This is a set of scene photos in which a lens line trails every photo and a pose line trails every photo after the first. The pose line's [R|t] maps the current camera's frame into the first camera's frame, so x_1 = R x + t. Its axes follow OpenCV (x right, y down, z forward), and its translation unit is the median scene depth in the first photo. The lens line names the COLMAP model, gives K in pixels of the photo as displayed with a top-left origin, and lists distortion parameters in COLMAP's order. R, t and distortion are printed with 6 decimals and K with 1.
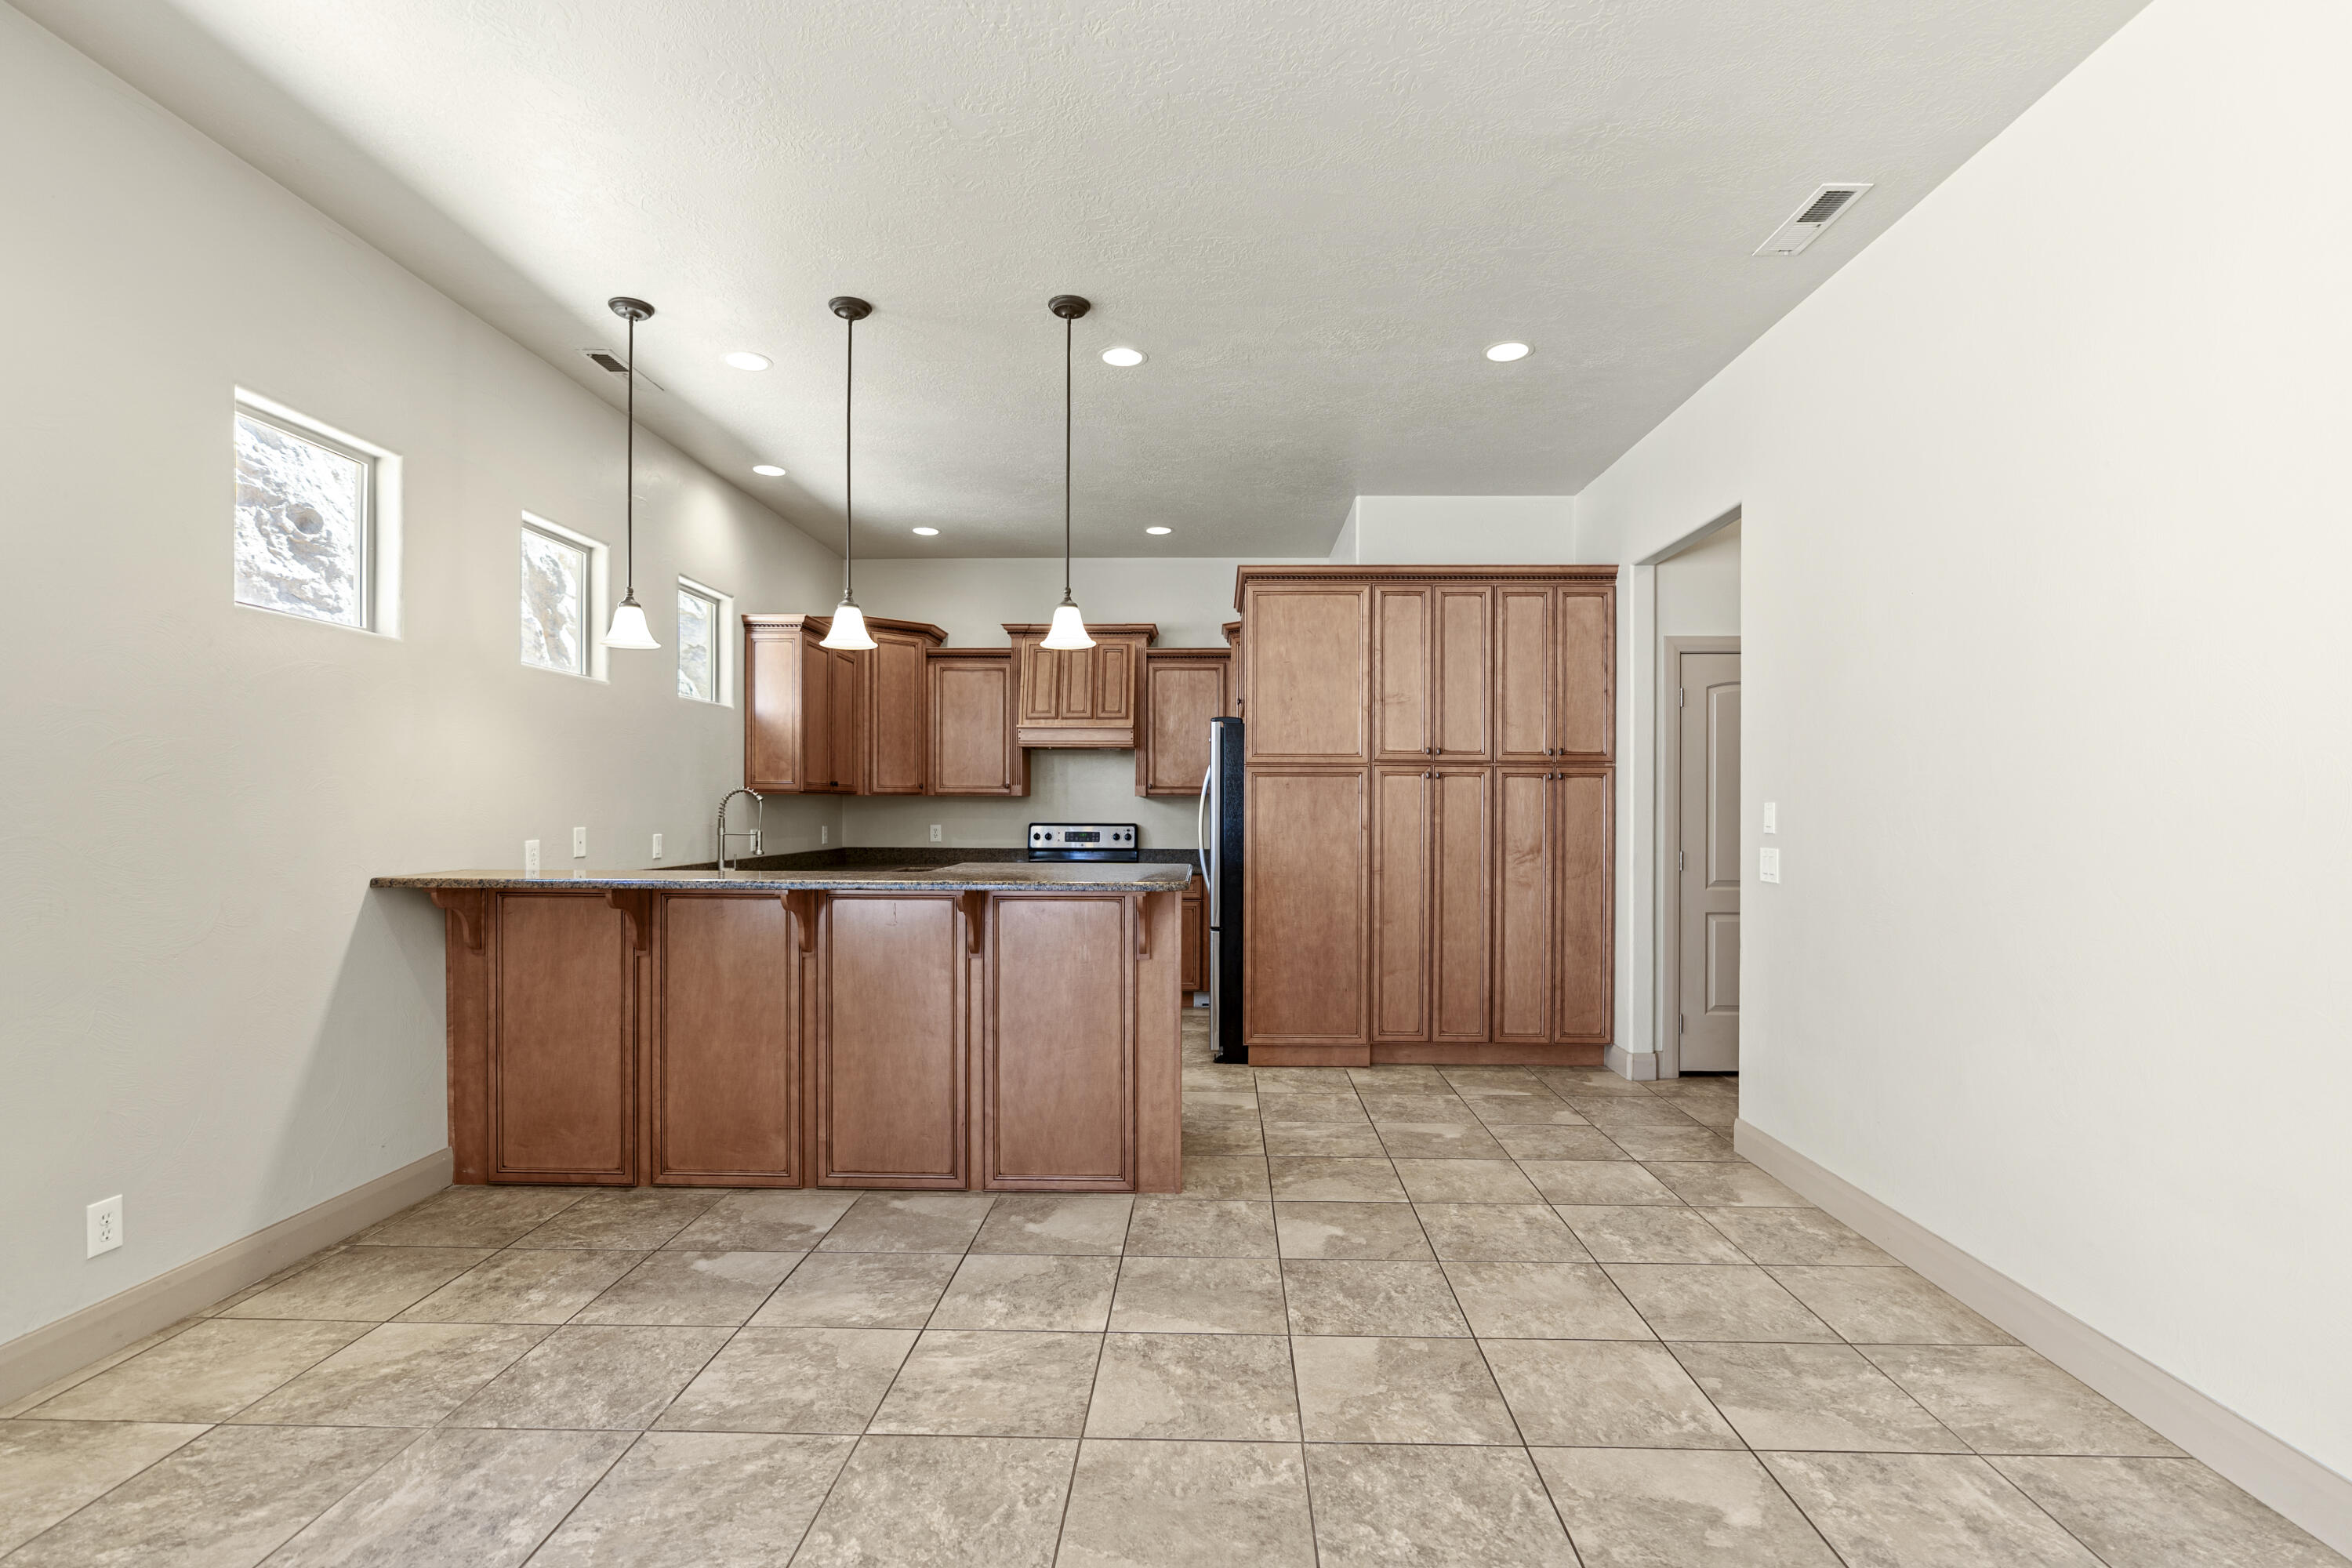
lens RADIAL K [[1077.3, 0, 1201.9], [0, 1077.3, 813.9], [0, 0, 1]] dist [-0.012878, 0.004214]
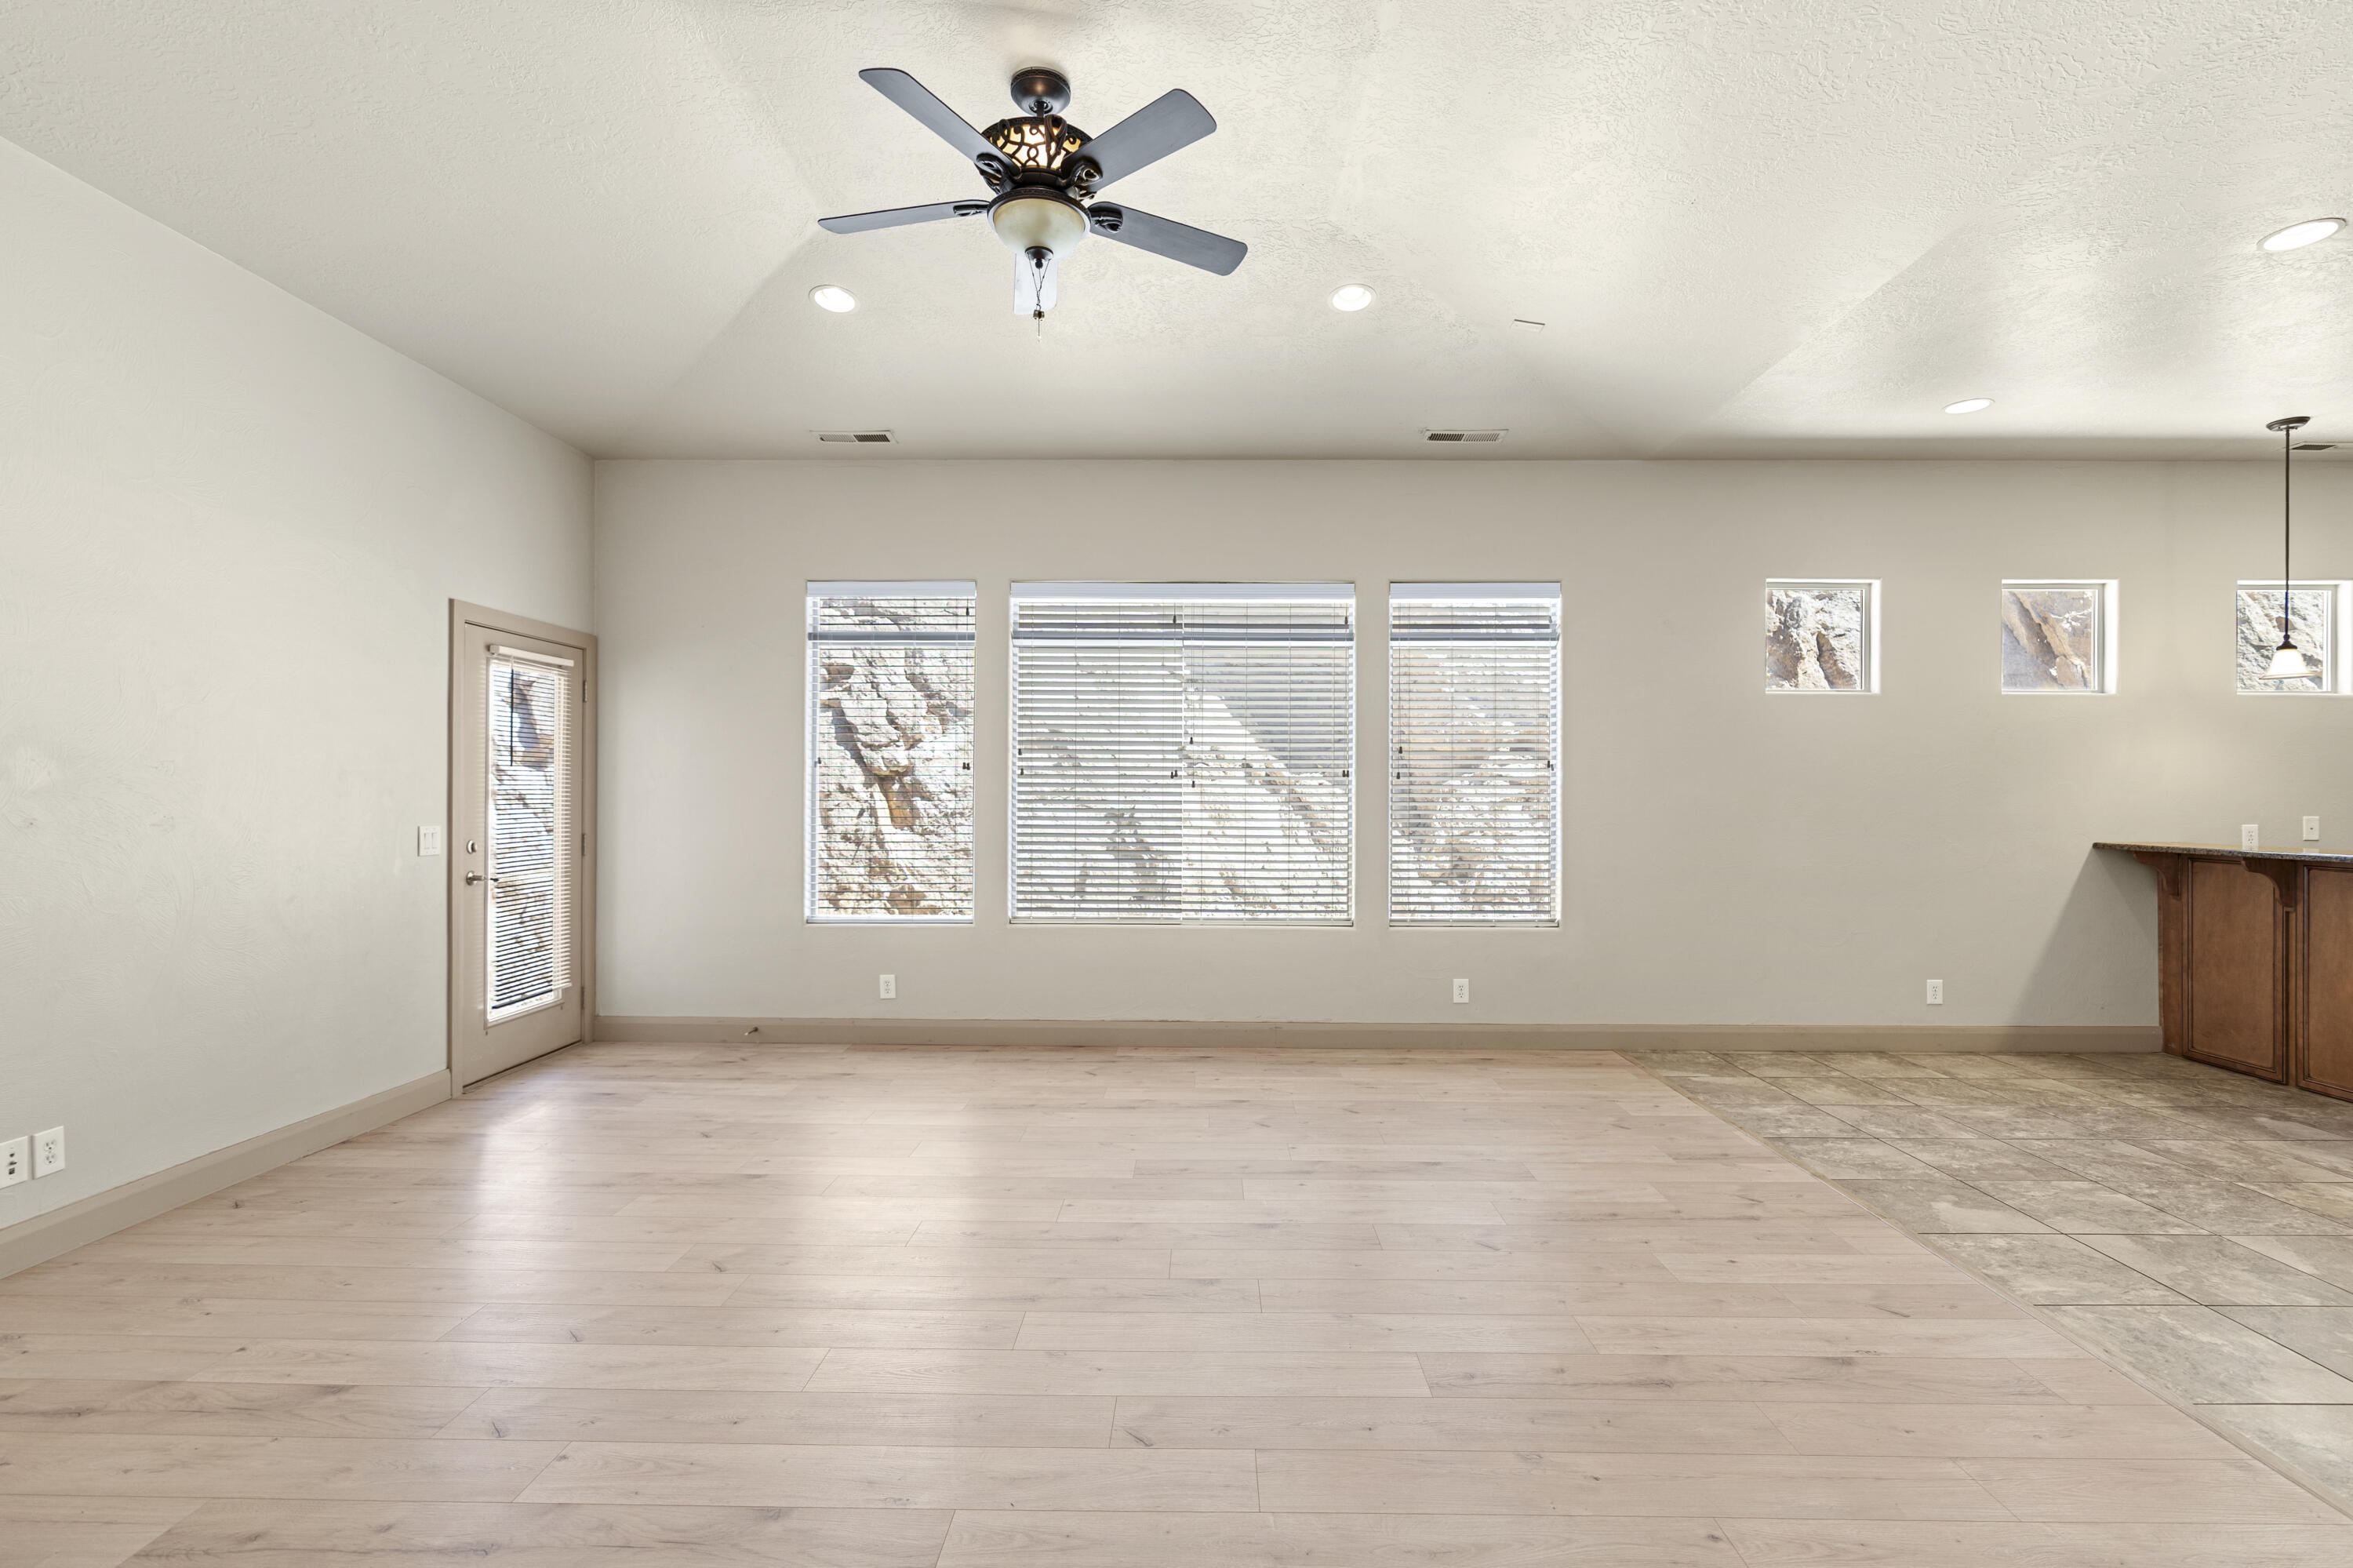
lens RADIAL K [[1077.8, 0, 1190.5], [0, 1077.8, 794.6], [0, 0, 1]] dist [-0.012878, 0.004214]
pose [[-0.005460, -0.005727, -0.999969, 0.674355], [-0.010154, 0.999932, -0.005671, 0.008191], [0.999934, 0.010123, -0.005518, -0.293629]]
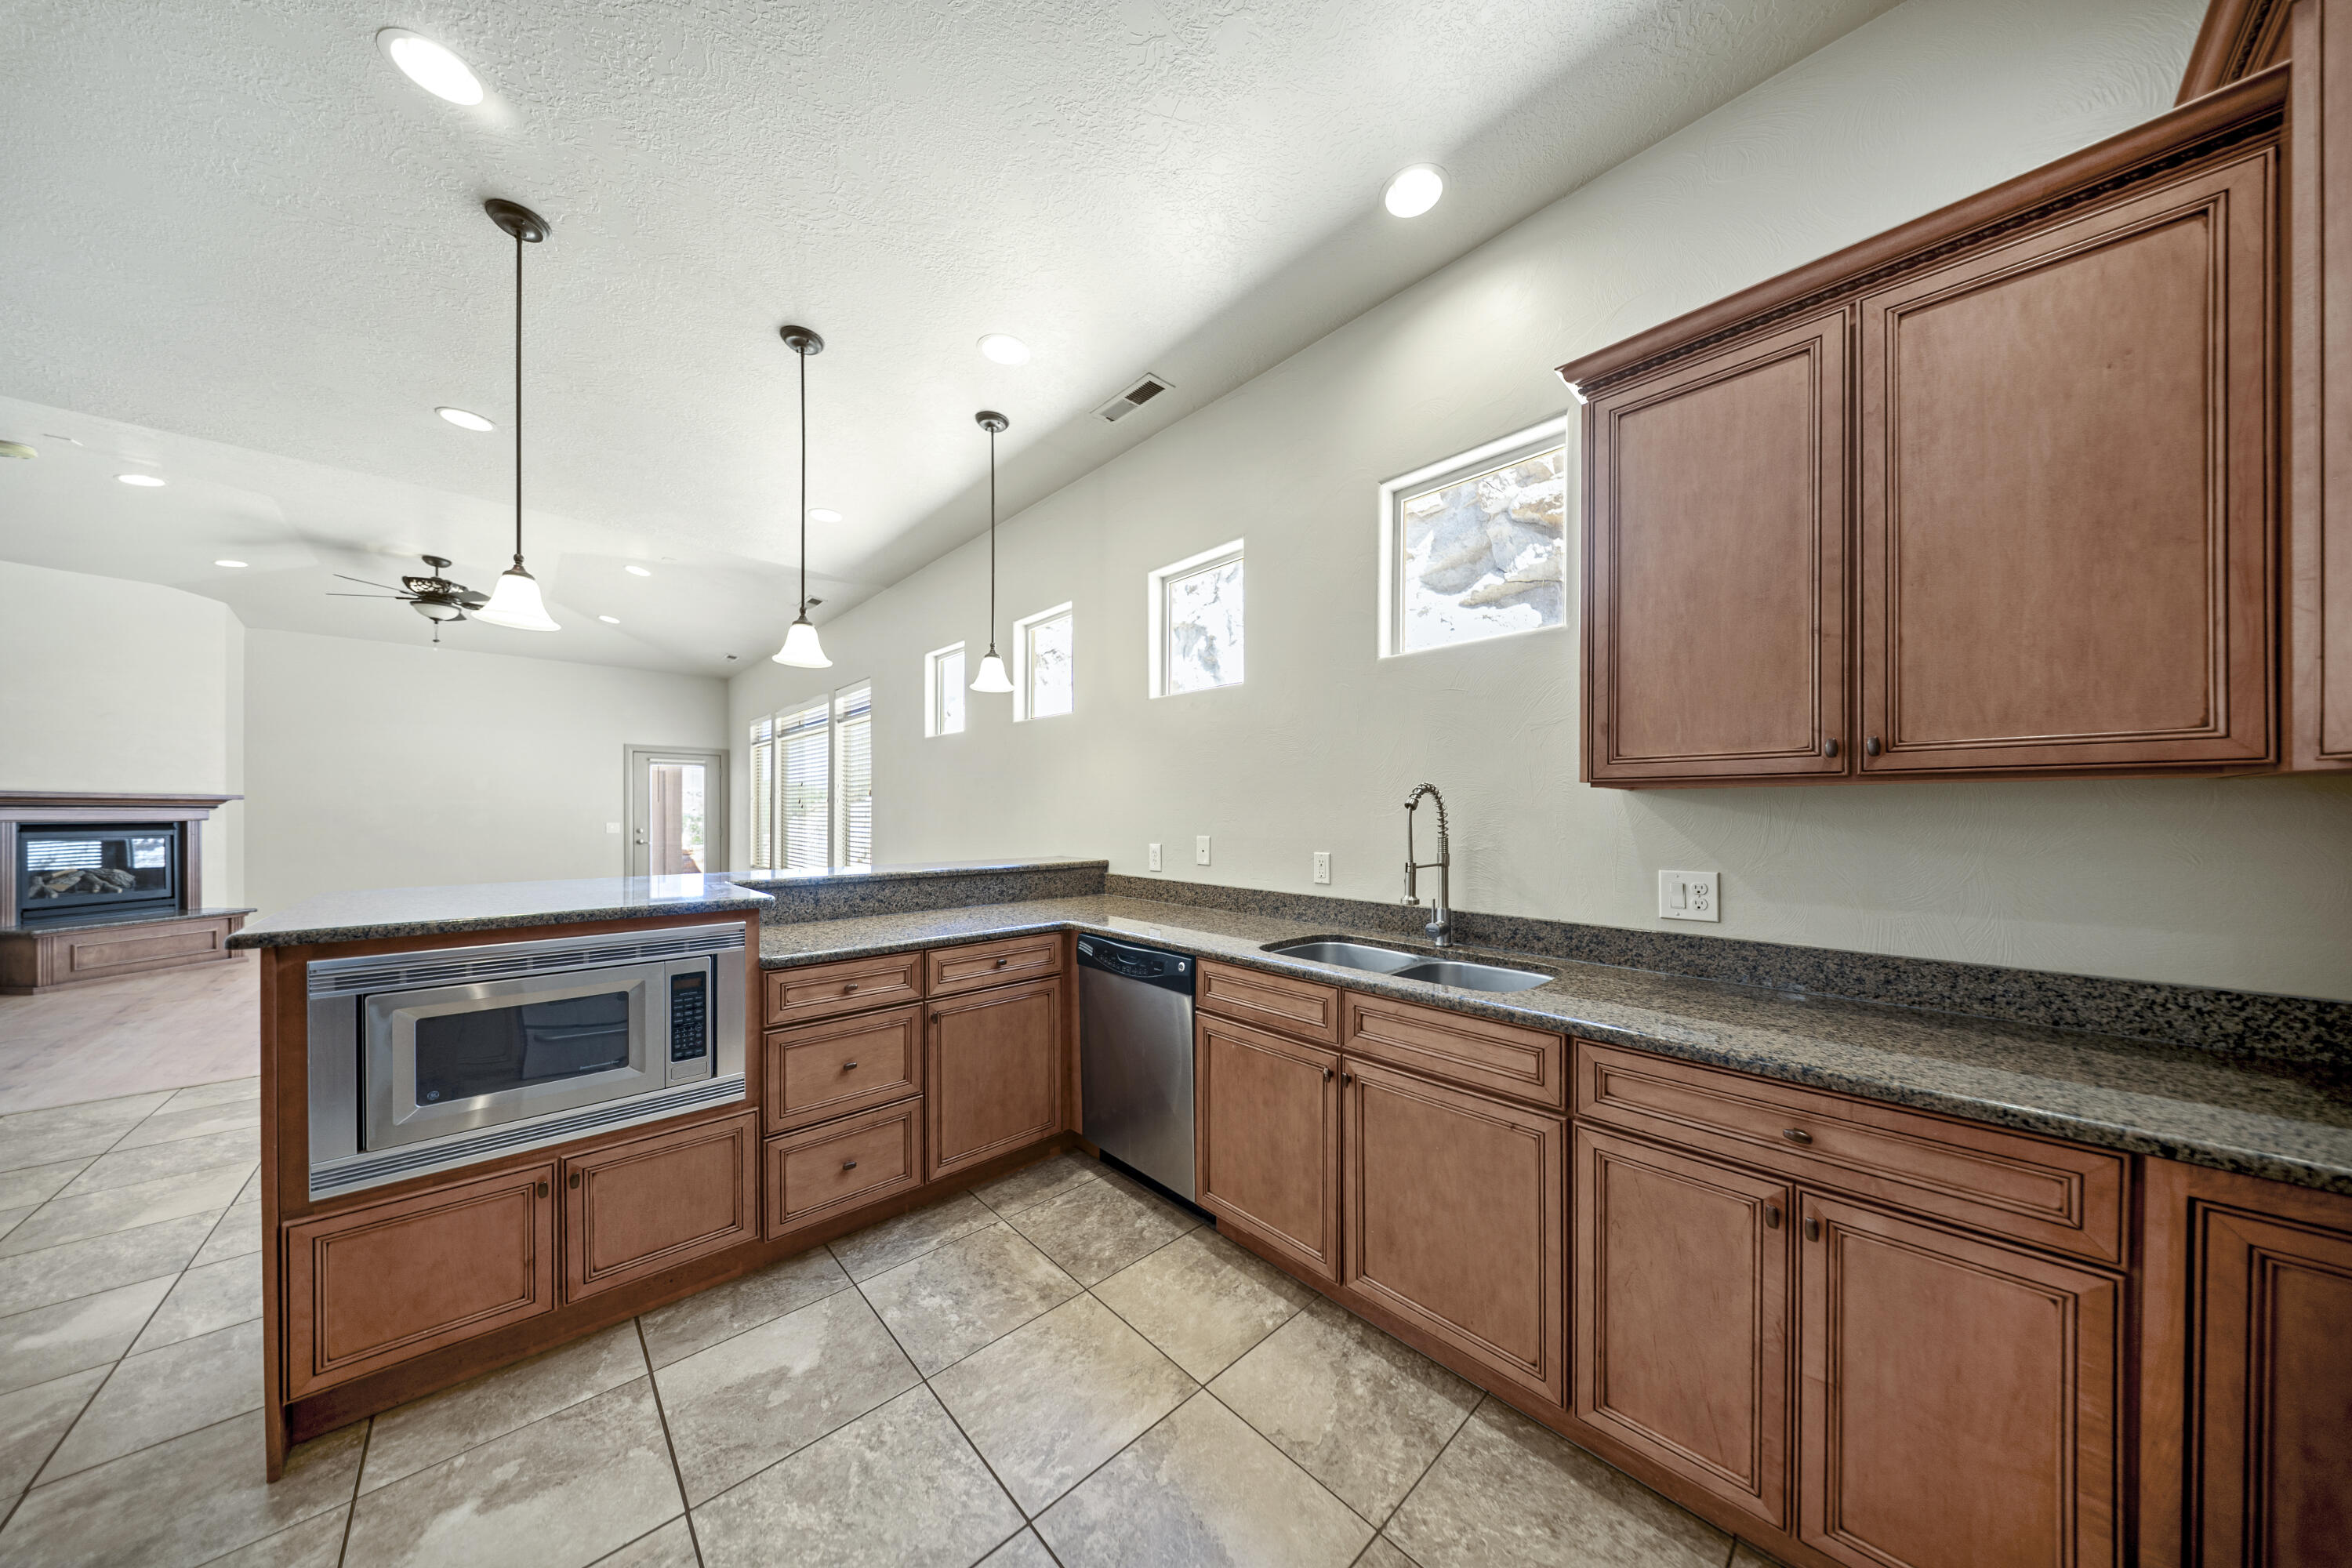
lens RADIAL K [[720.1, 0, 1187.2], [0, 720.1, 811.9], [0, 0, 1]] dist [-0.002662, -0.000196]
pose [[-0.714336, -0.007913, -0.699758, -0.090402], [-0.011765, 0.999931, 0.000703, -0.010790], [0.699704, 0.008735, -0.714379, 1.512239]]
